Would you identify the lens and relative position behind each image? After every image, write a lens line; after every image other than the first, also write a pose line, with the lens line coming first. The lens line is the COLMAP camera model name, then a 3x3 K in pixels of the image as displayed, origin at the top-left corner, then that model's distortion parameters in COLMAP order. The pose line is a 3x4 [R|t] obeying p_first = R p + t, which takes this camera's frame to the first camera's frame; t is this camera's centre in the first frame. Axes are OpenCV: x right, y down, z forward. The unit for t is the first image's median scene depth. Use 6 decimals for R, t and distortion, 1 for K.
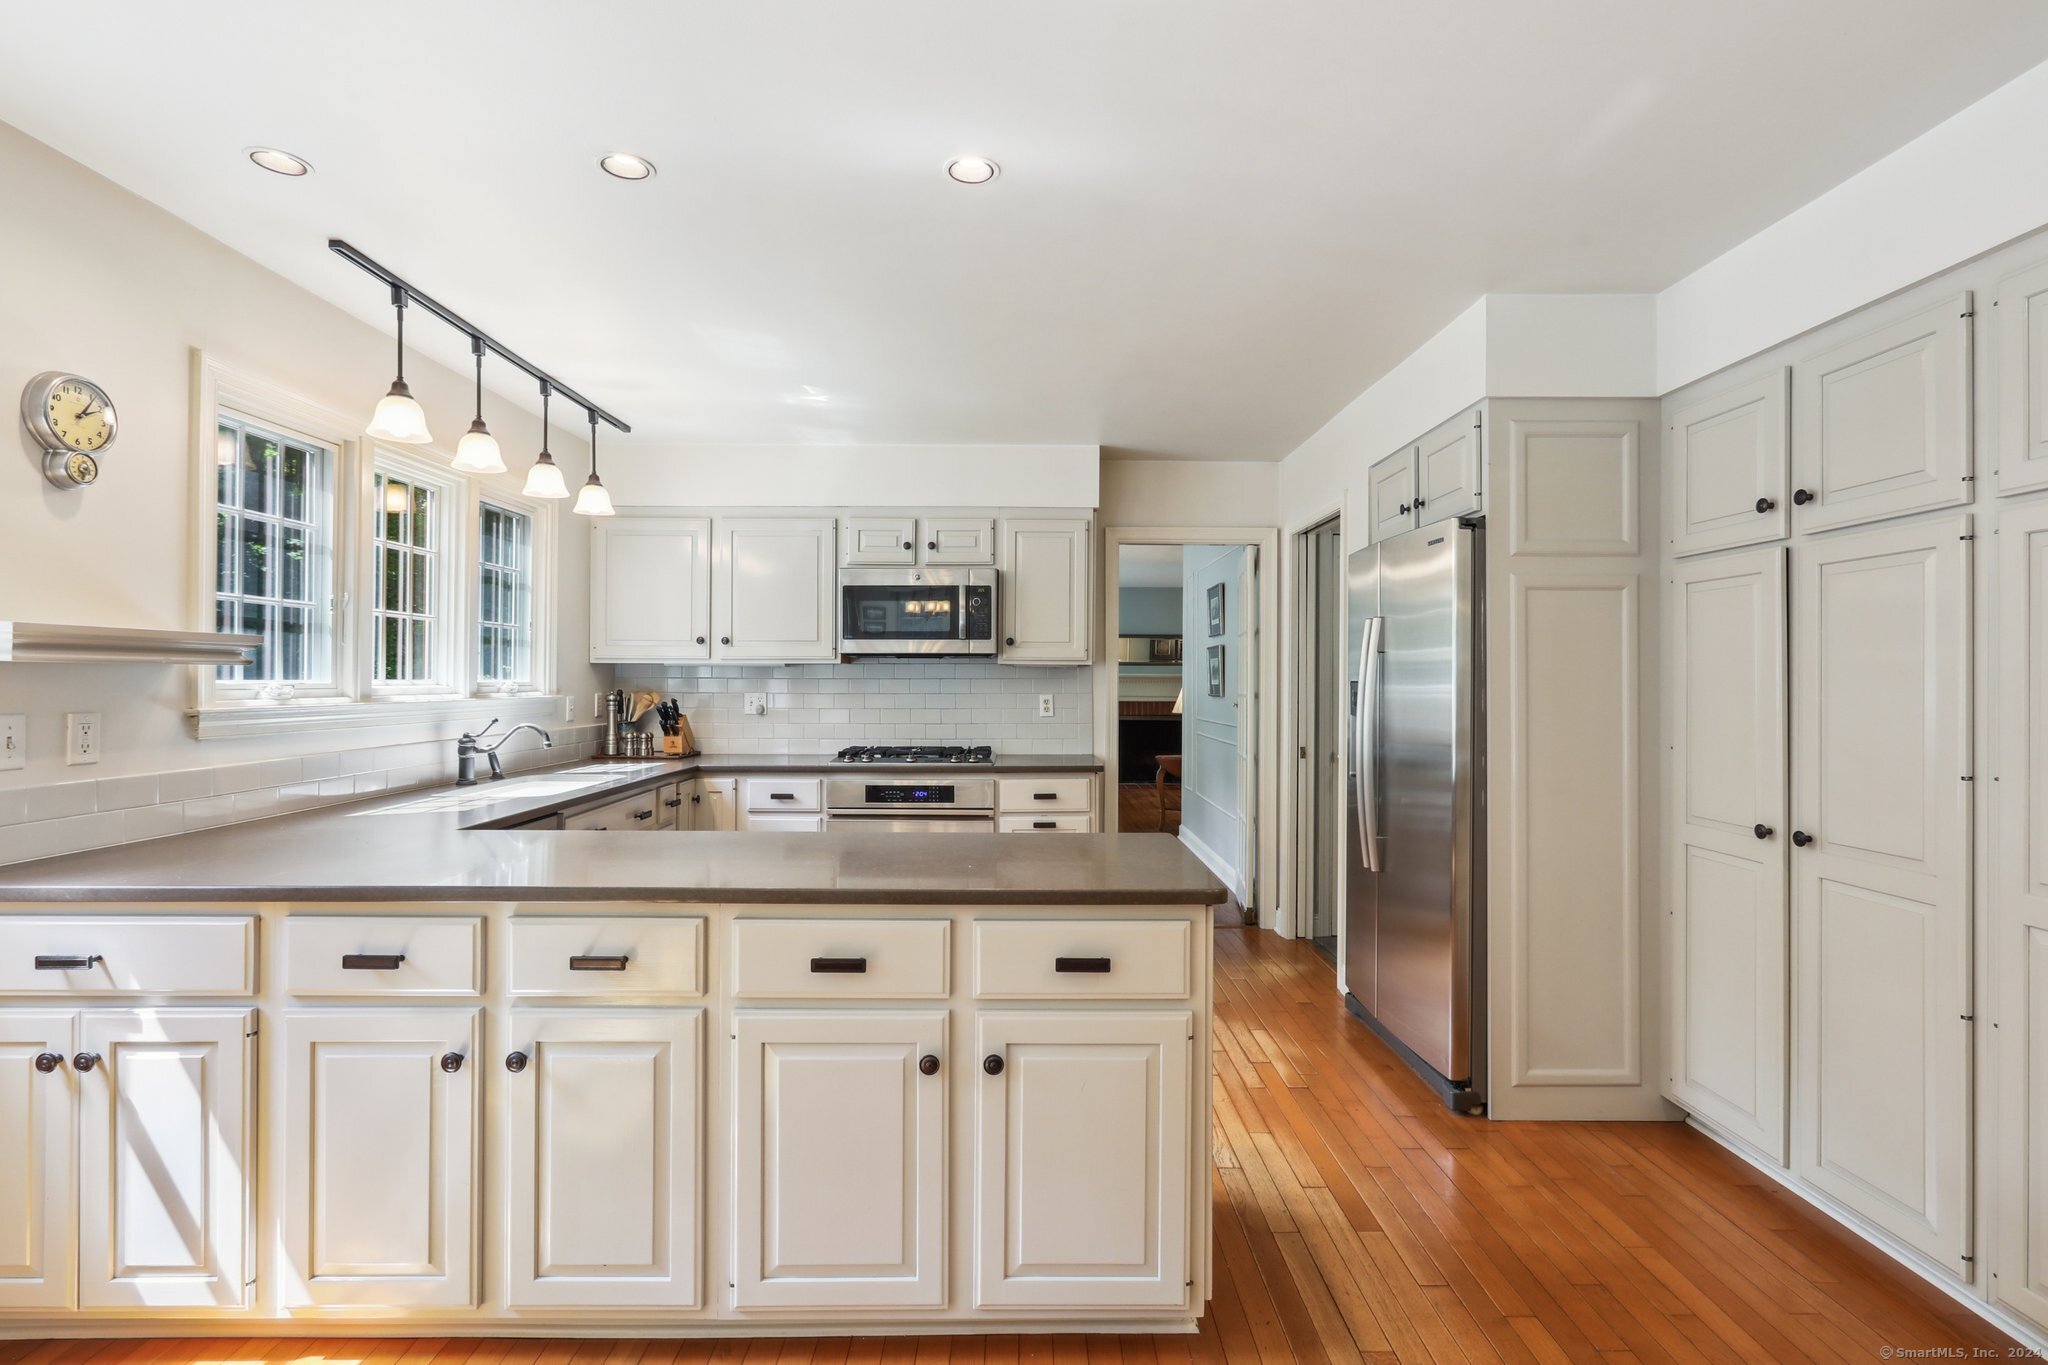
lens RADIAL K [[968.7, 0, 1026.4], [0, 968.7, 671.4], [0, 0, 1]] dist [-0.001874, 0.000736]
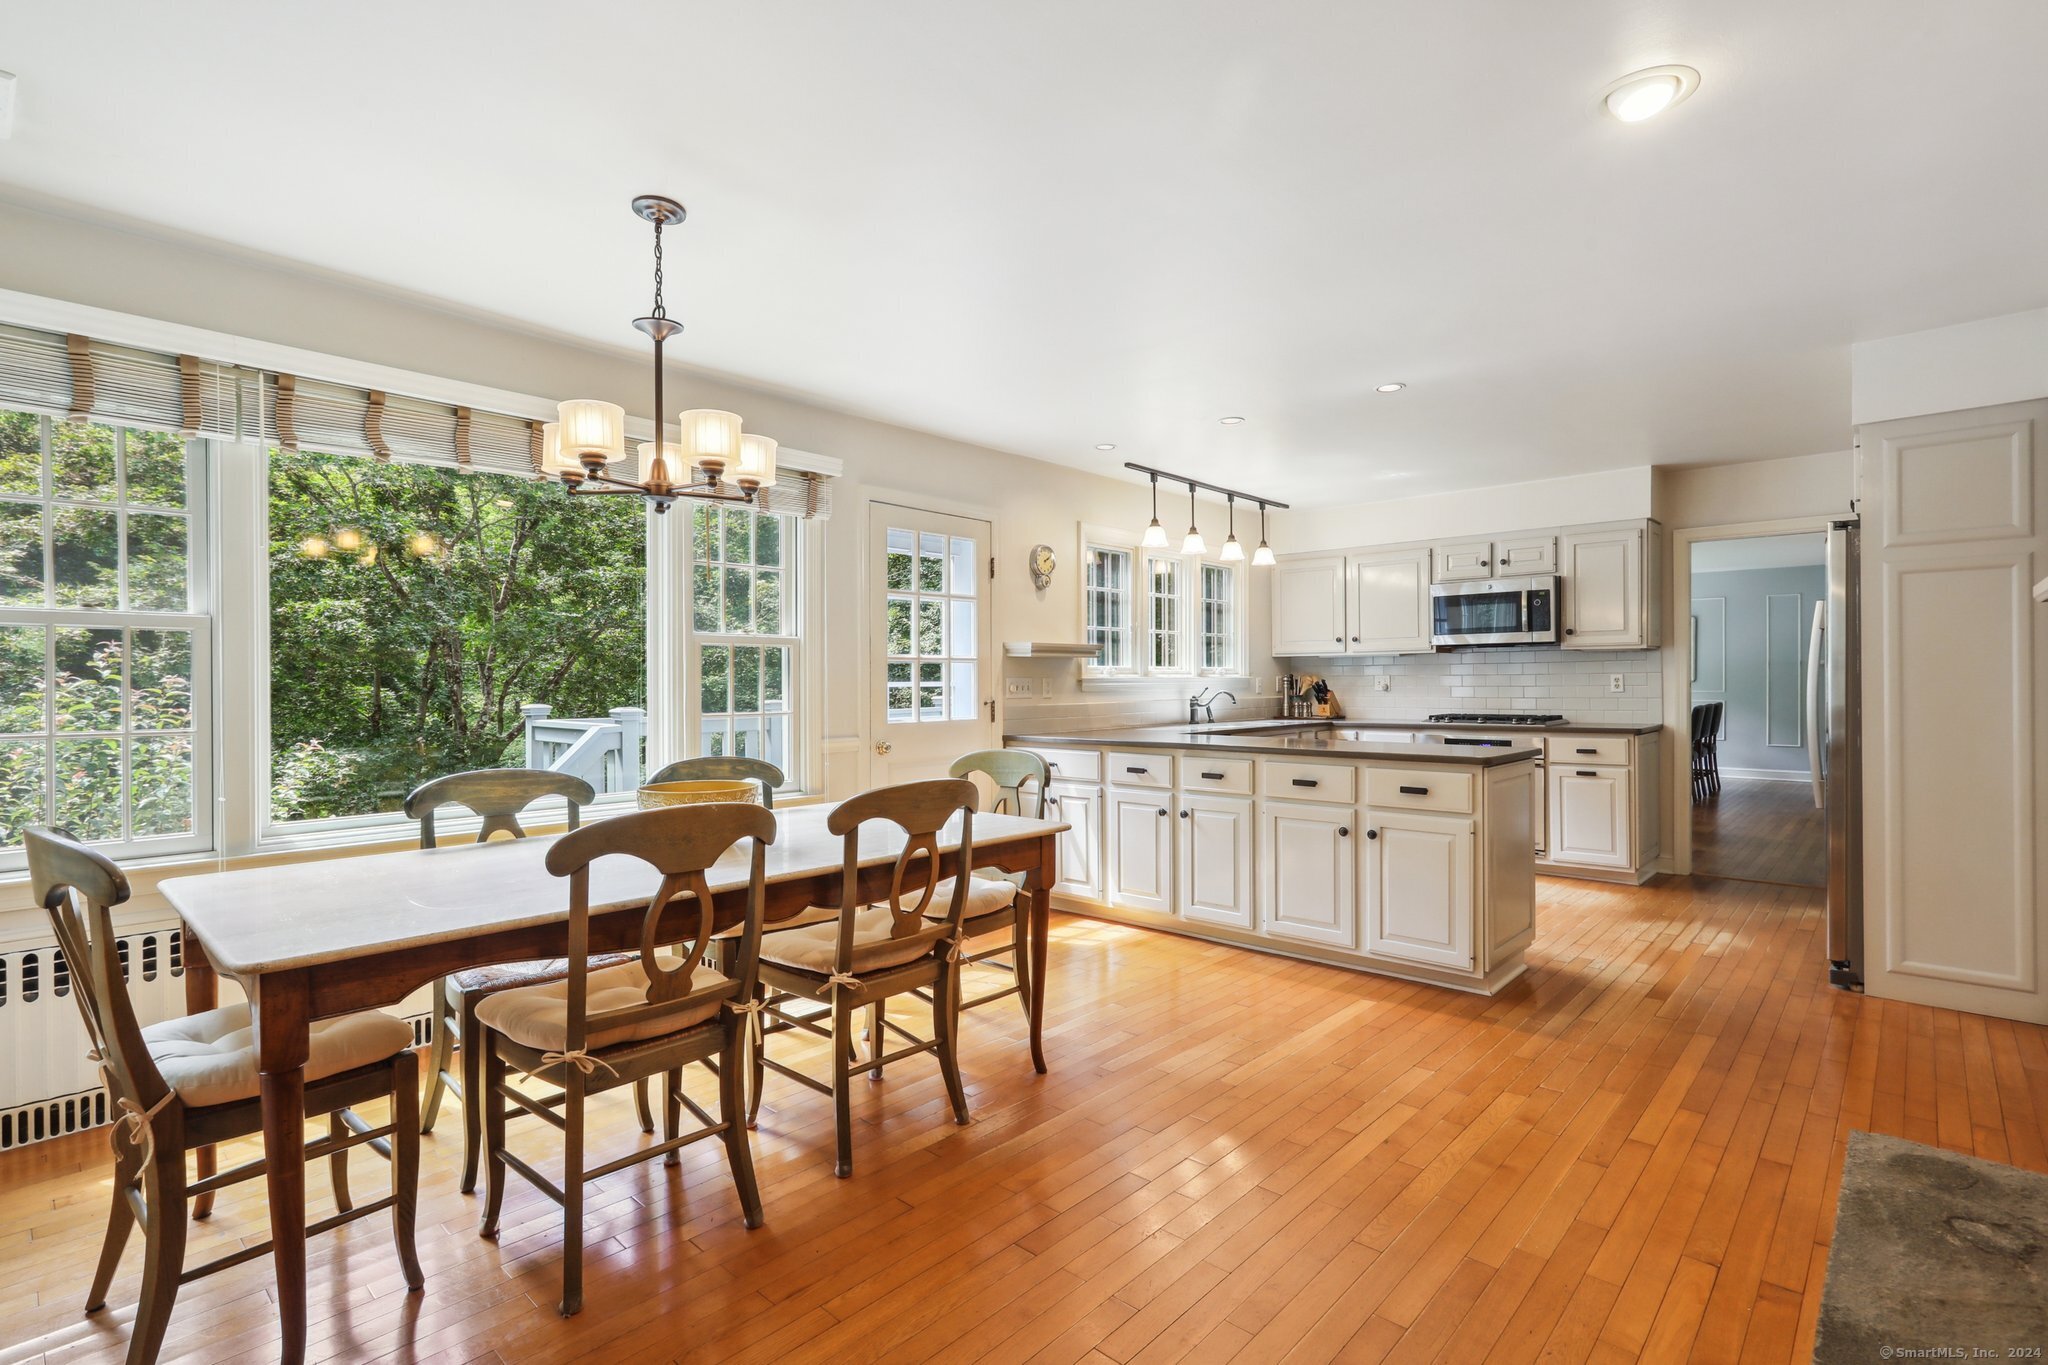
lens RADIAL K [[968.7, 0, 1030.4], [0, 968.7, 682.0], [0, 0, 1]] dist [-0.001874, 0.000736]
pose [[0.727720, -0.007069, -0.685838, 0.450701], [0.013217, 0.999906, 0.003718, 0.027858], [0.685747, -0.011770, 0.727745, -0.540206]]
